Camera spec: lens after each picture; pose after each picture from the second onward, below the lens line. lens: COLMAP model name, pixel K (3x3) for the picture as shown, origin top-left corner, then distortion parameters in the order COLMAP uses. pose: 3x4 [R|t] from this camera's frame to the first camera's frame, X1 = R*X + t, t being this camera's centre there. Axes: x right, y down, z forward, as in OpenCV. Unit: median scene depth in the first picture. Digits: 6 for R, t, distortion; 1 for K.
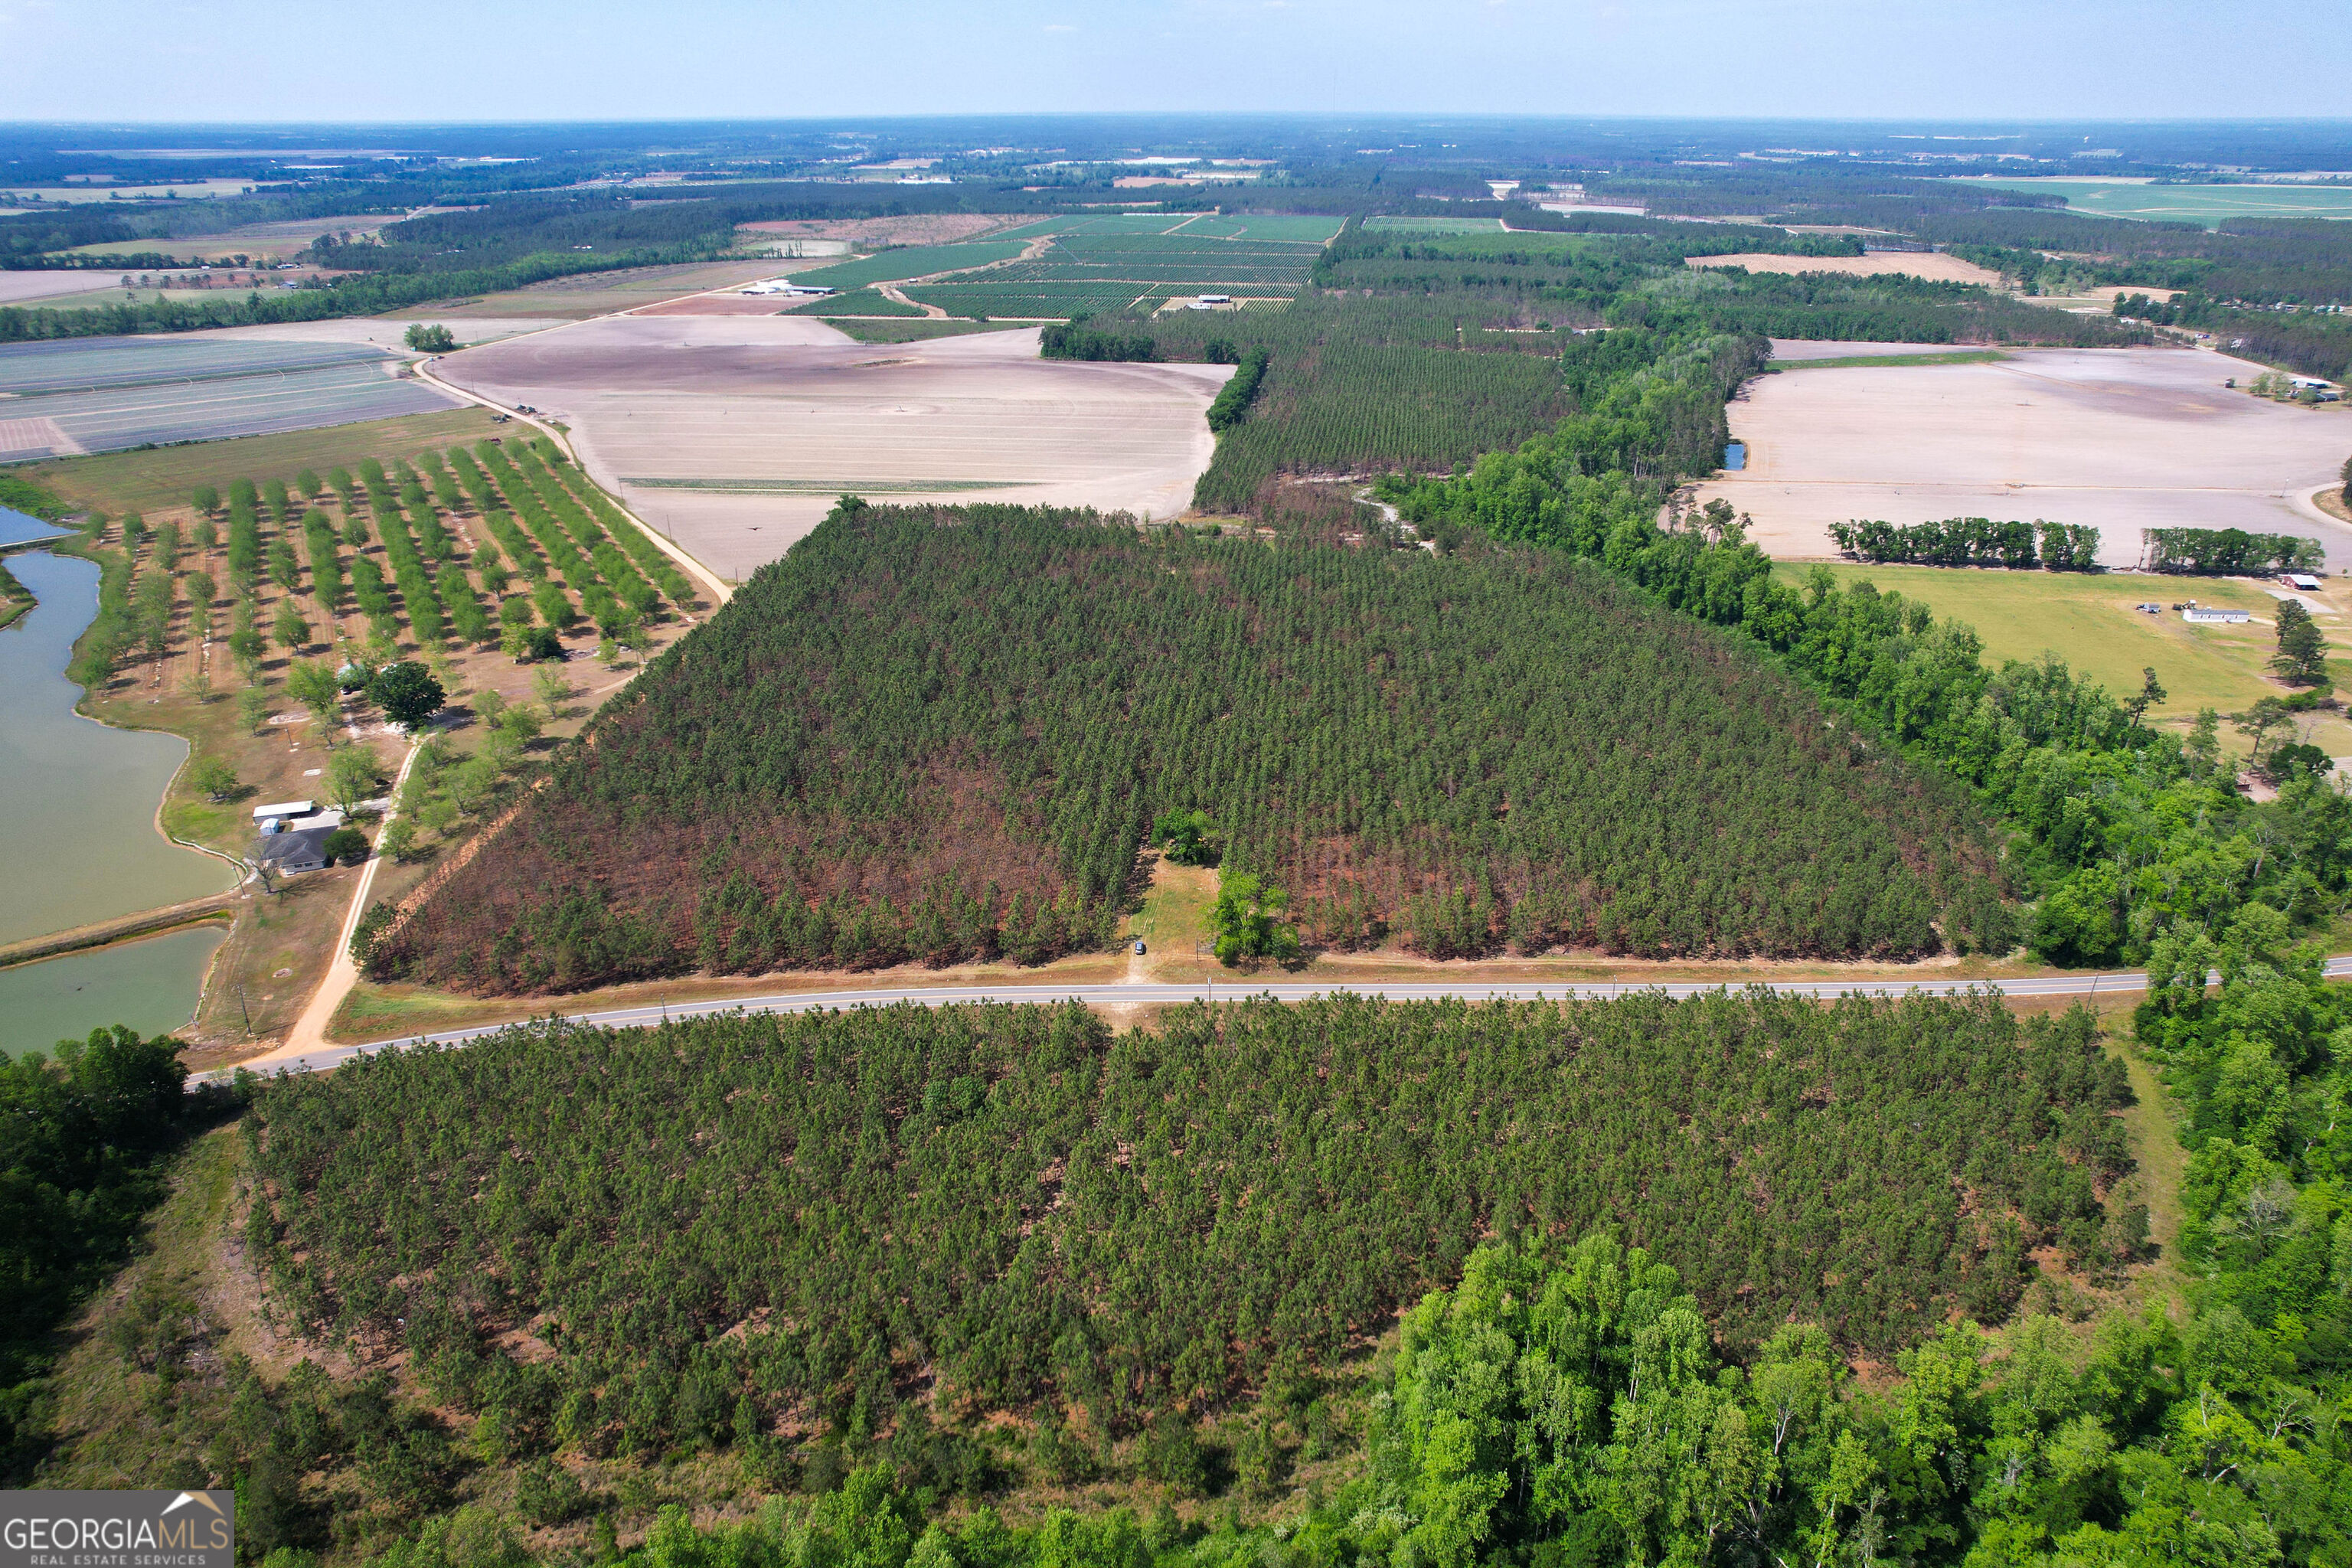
lens RADIAL K [[1492.7, 0, 1192.3], [0, 1492.7, 785.2], [0, 0, 1]] dist [-0.075728, 0.067813]
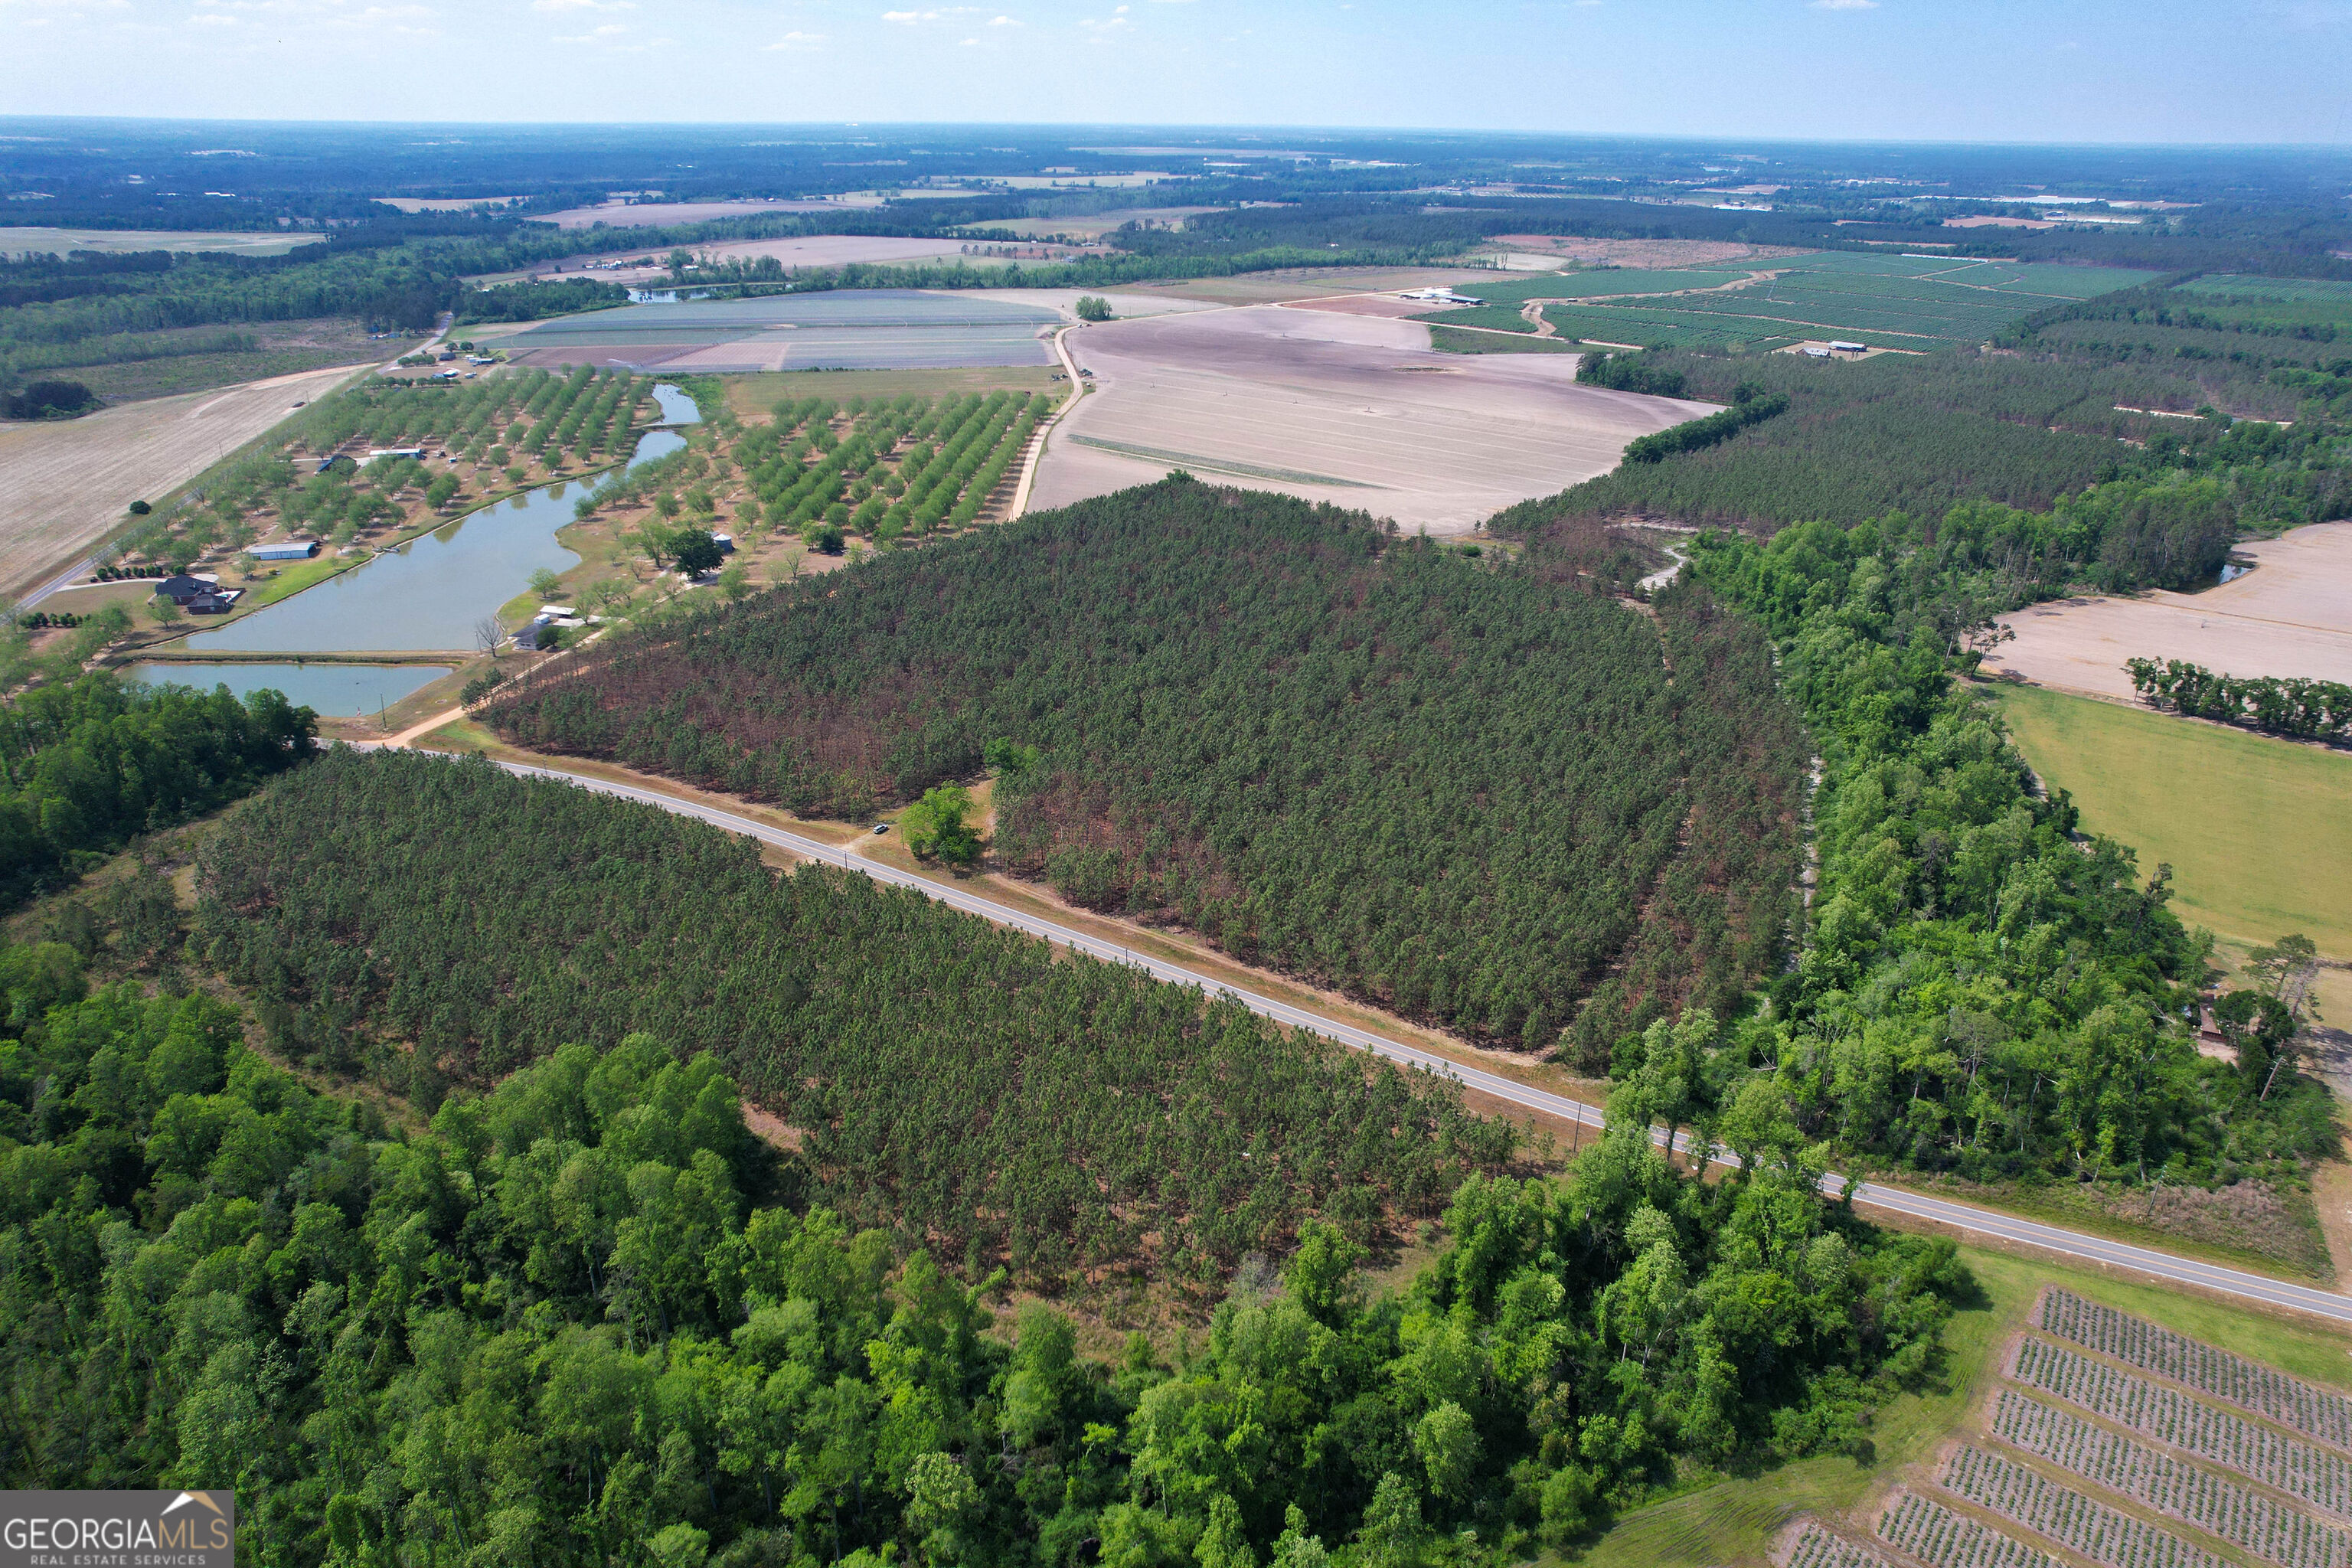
lens RADIAL K [[1492.7, 0, 1194.2], [0, 1492.7, 796.3], [0, 0, 1]] dist [-0.075728, 0.067813]
pose [[0.842605, 0.236761, -0.483695, 0.275121], [-0.238477, 0.969351, 0.059051, -0.017363], [0.482851, 0.065593, 0.873243, 0.026252]]
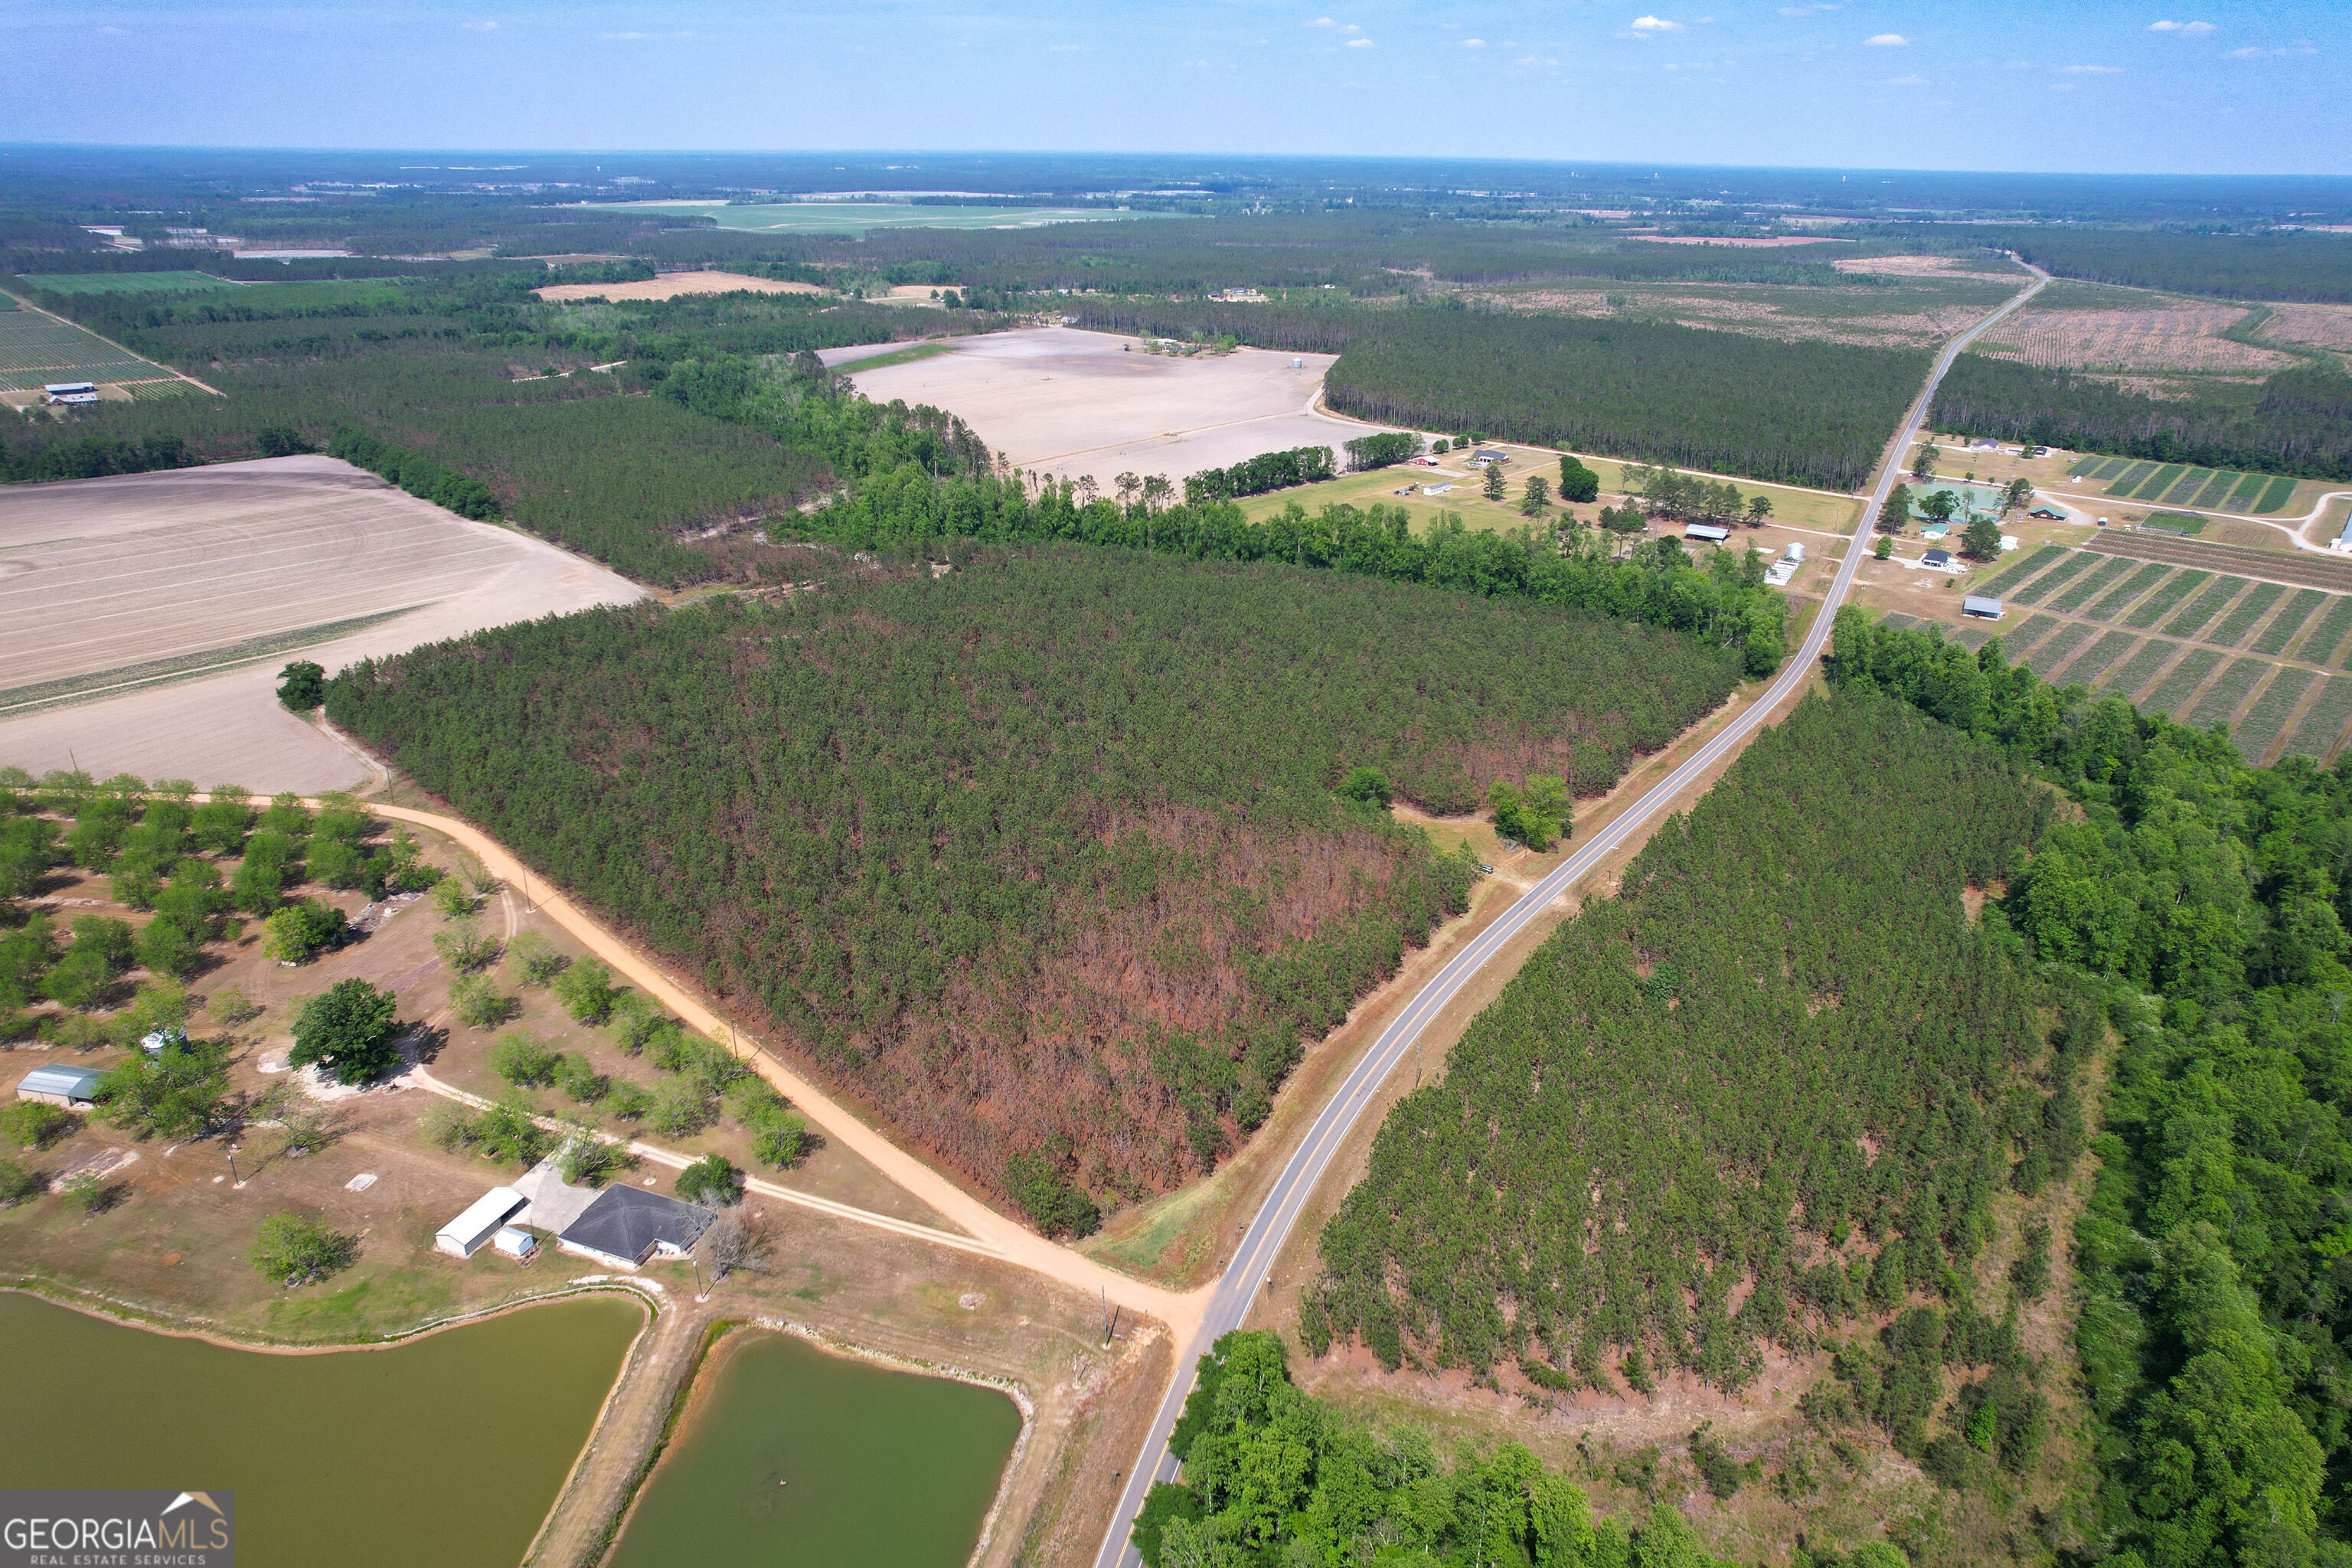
lens RADIAL K [[1492.7, 0, 1186.9], [0, 1492.7, 783.3], [0, 0, 1]] dist [-0.075728, 0.067813]
pose [[0.619599, -0.305637, 0.722968, -0.362720], [0.319097, 0.939608, 0.123750, -0.062142], [-0.717129, 0.154022, 0.679708, 0.135547]]
